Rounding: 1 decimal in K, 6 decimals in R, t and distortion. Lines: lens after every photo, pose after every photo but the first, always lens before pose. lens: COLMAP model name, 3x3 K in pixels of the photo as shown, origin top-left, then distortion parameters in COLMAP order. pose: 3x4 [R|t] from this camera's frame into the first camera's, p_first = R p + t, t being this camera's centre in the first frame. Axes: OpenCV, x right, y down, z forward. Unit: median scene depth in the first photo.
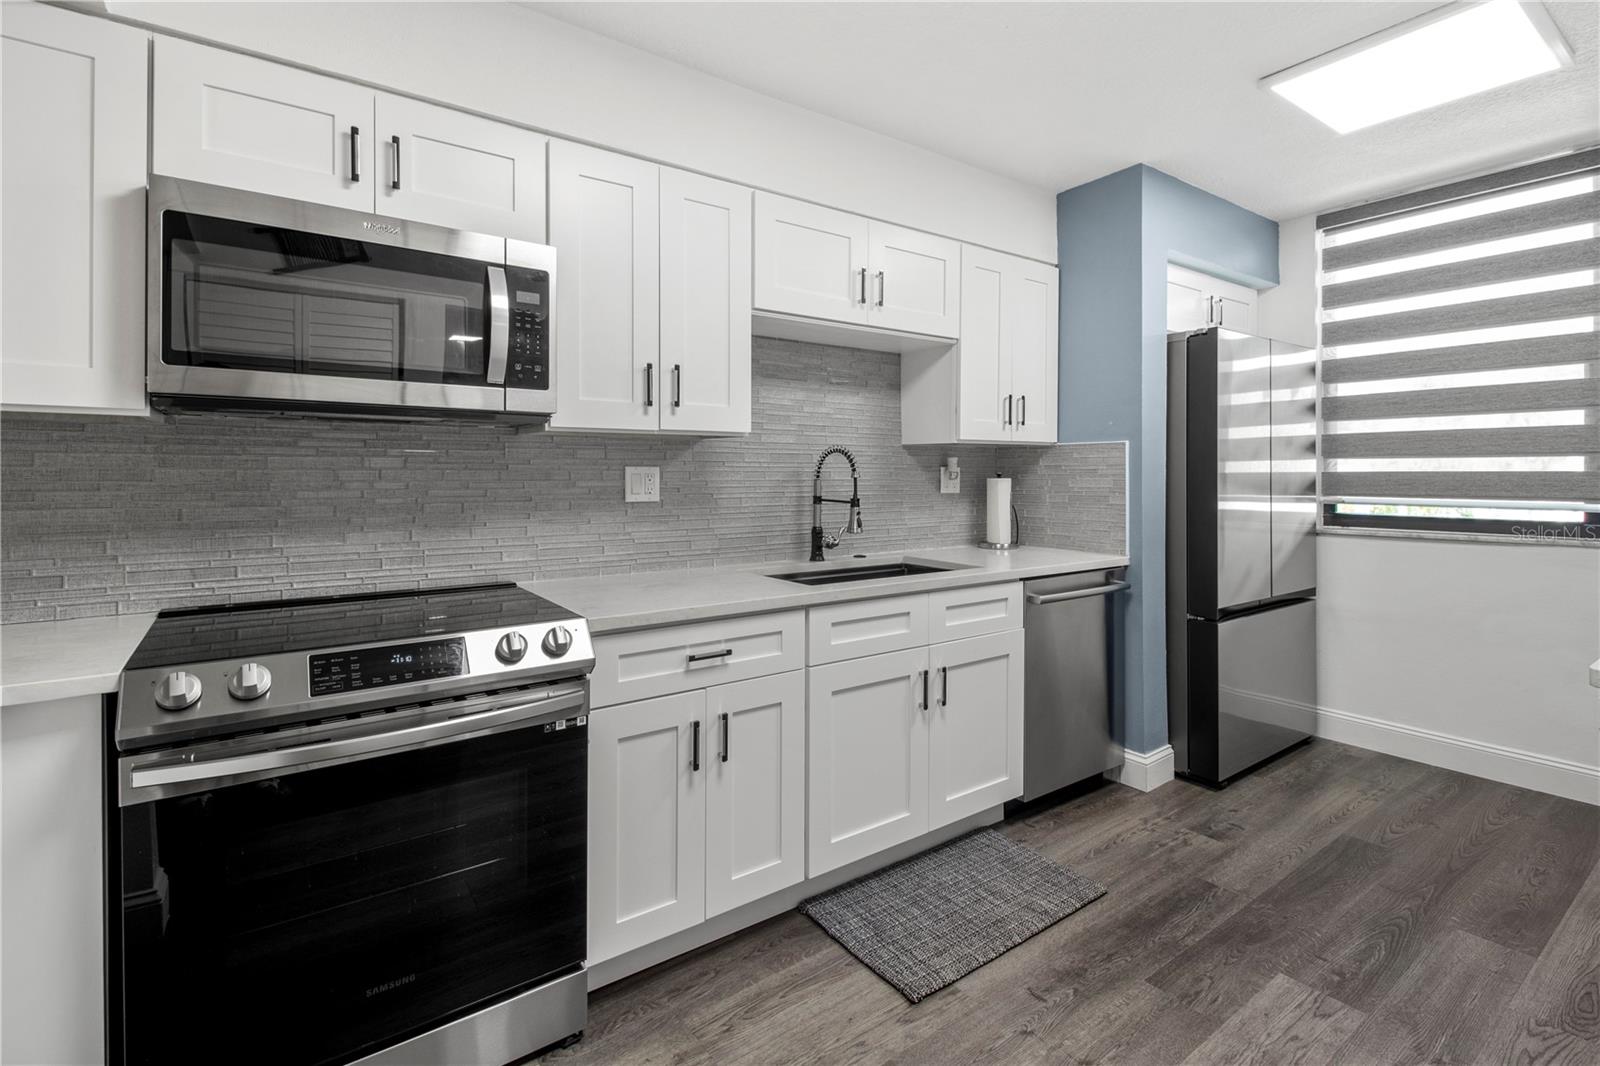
lens RADIAL K [[749.7, 0, 812.3], [0, 749.7, 475.3], [0, 0, 1]] dist [0.021573, -0.015269]
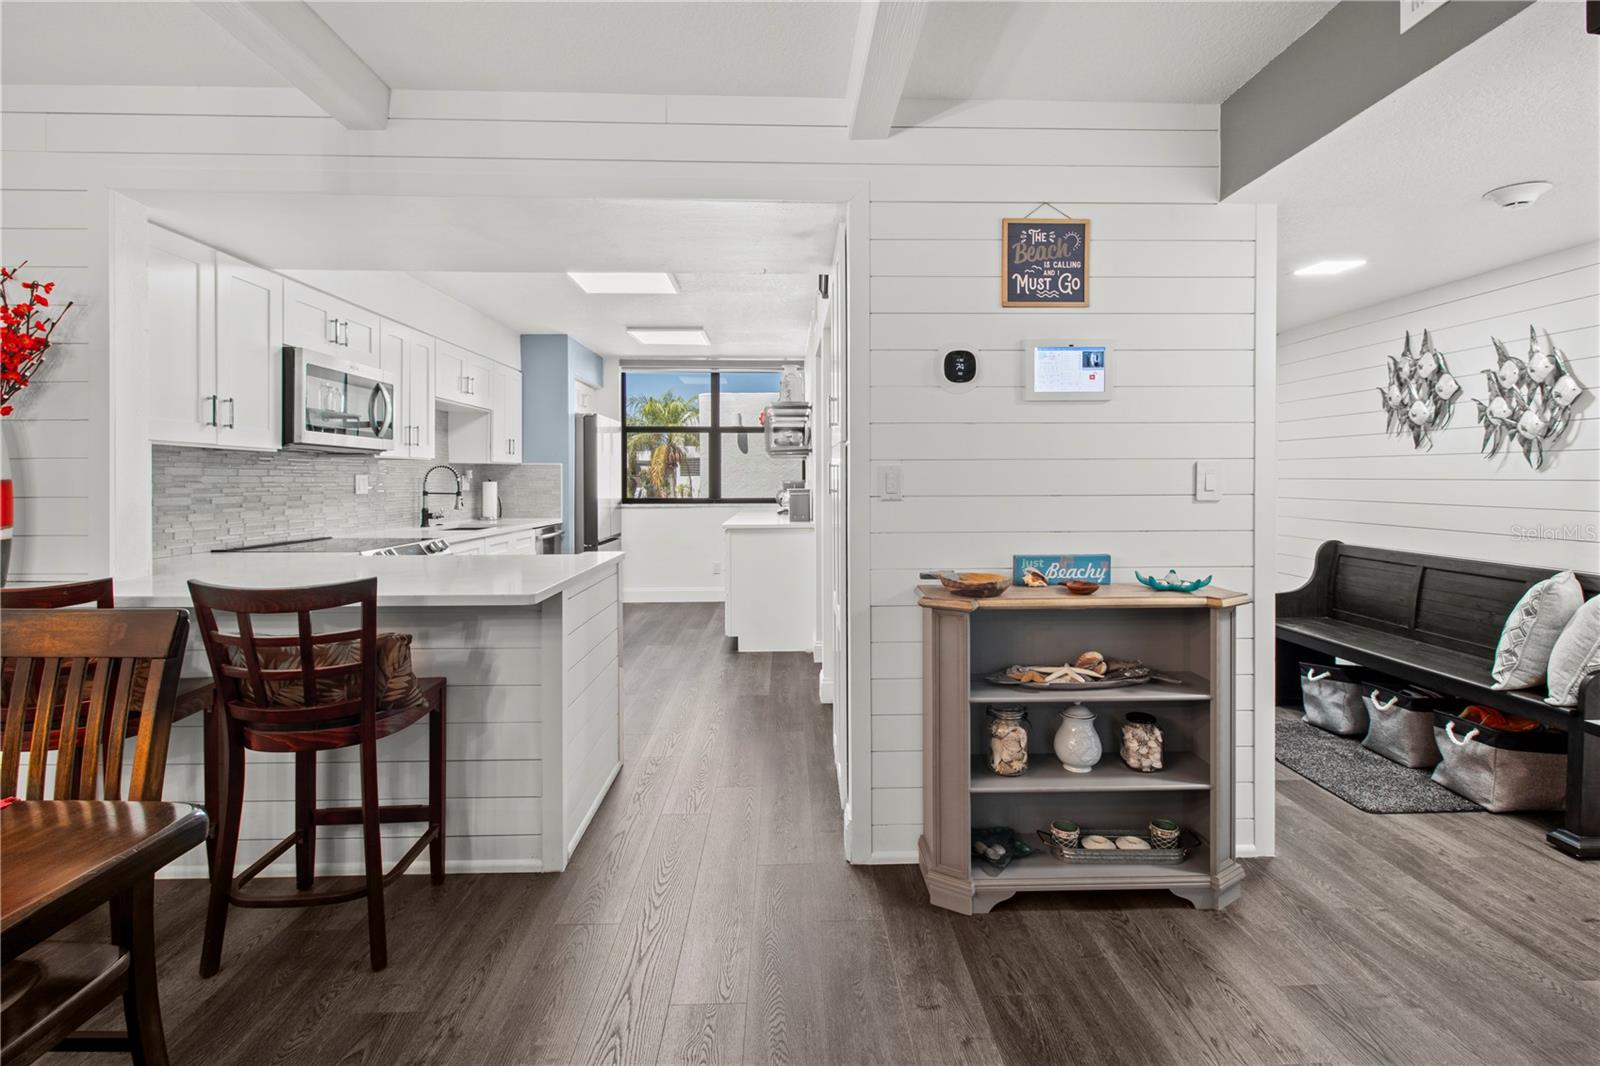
lens RADIAL K [[739.6, 0, 807.2], [0, 739.6, 482.0], [0, 0, 1]] dist [0.023143, -0.015180]
pose [[0.568381, -0.001112, 0.822765, -1.111920], [0.000257, 0.999999, 0.001174, 0.003516], [-0.822766, -0.000456, 0.568380, -0.925707]]
